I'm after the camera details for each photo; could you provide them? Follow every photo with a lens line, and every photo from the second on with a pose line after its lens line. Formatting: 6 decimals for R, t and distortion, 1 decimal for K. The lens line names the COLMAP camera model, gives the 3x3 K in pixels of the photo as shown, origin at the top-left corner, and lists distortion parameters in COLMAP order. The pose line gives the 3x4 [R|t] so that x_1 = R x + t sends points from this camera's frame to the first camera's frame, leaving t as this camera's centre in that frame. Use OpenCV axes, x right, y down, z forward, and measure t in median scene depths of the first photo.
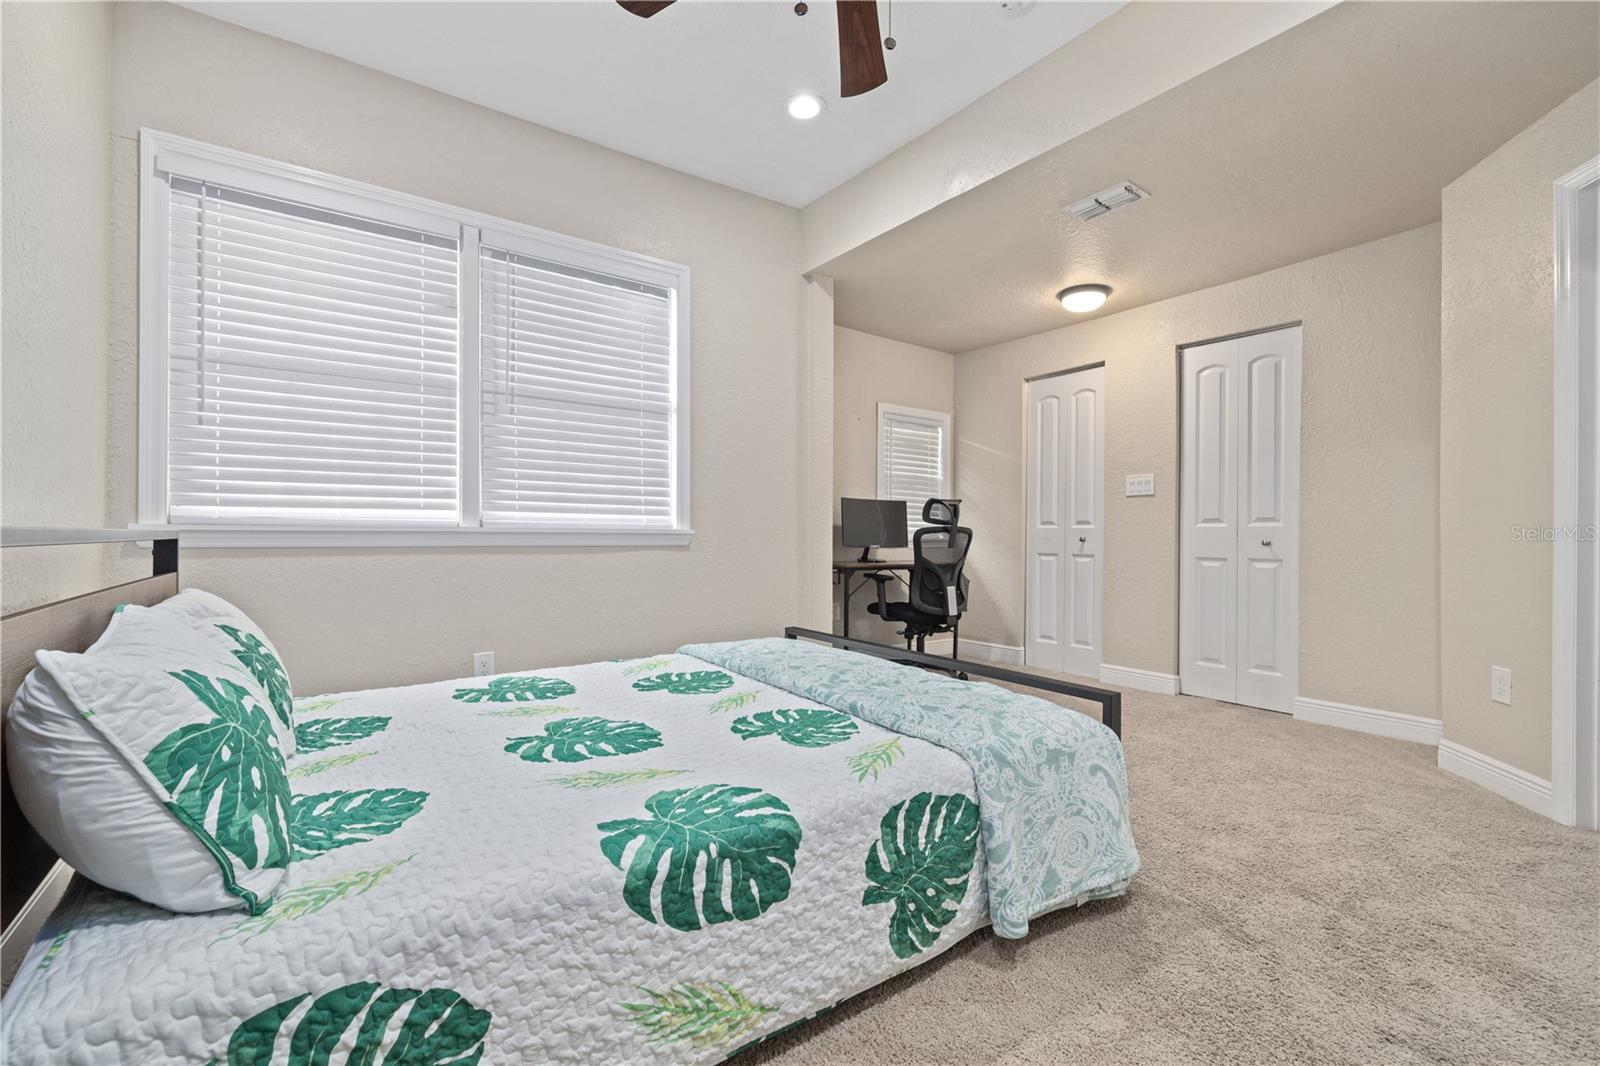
lens RADIAL K [[683.5, 0, 803.1], [0, 683.5, 534.9], [0, 0, 1]] dist [0.000828, -0.000188]
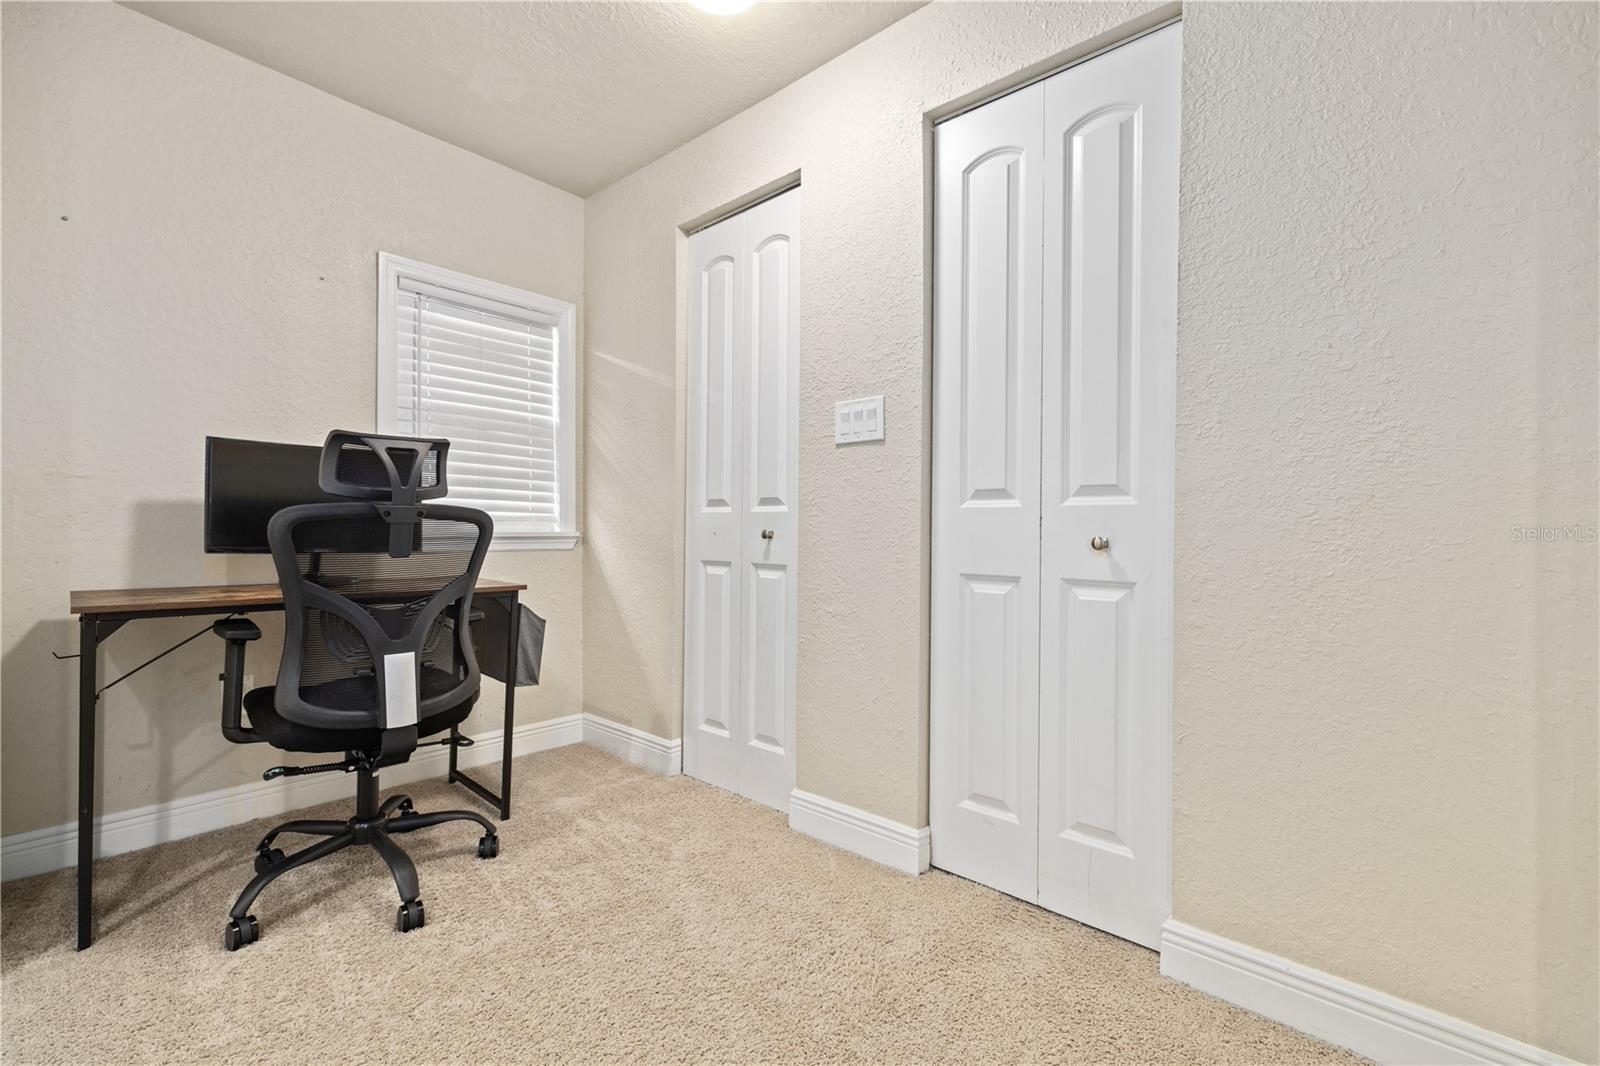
lens RADIAL K [[692.6, 0, 796.5], [0, 692.6, 528.2], [0, 0, 1]] dist [0.000451, -0.000239]
pose [[0.978944, 0.000774, 0.204129, 0.457329], [-0.001170, 0.999998, 0.001817, 0.001616], [-0.204127, -0.002018, 0.978942, 0.698065]]
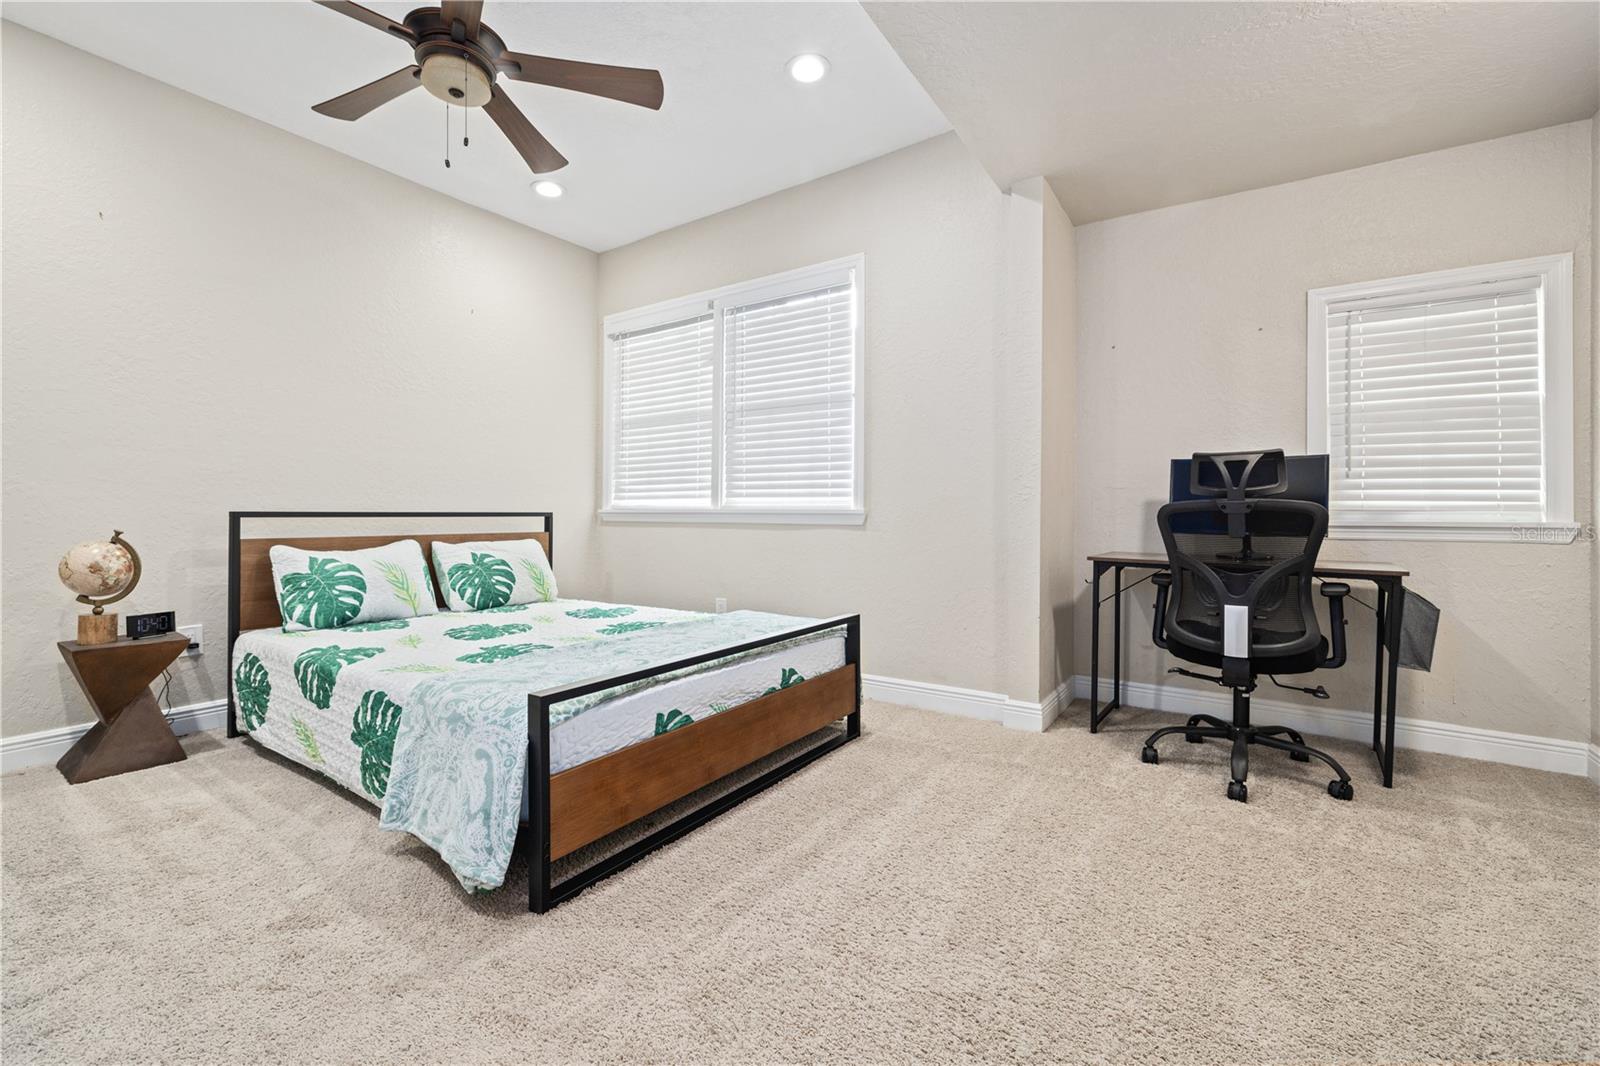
lens RADIAL K [[681.7, 0, 793.8], [0, 681.7, 525.5], [0, 0, 1]] dist [-0.000198, 0.000085]
pose [[0.328461, 0.011951, -0.944442, 0.792001], [-0.001557, 0.999925, 0.012112, 0.003745], [0.944516, -0.002507, 0.328455, 0.589395]]
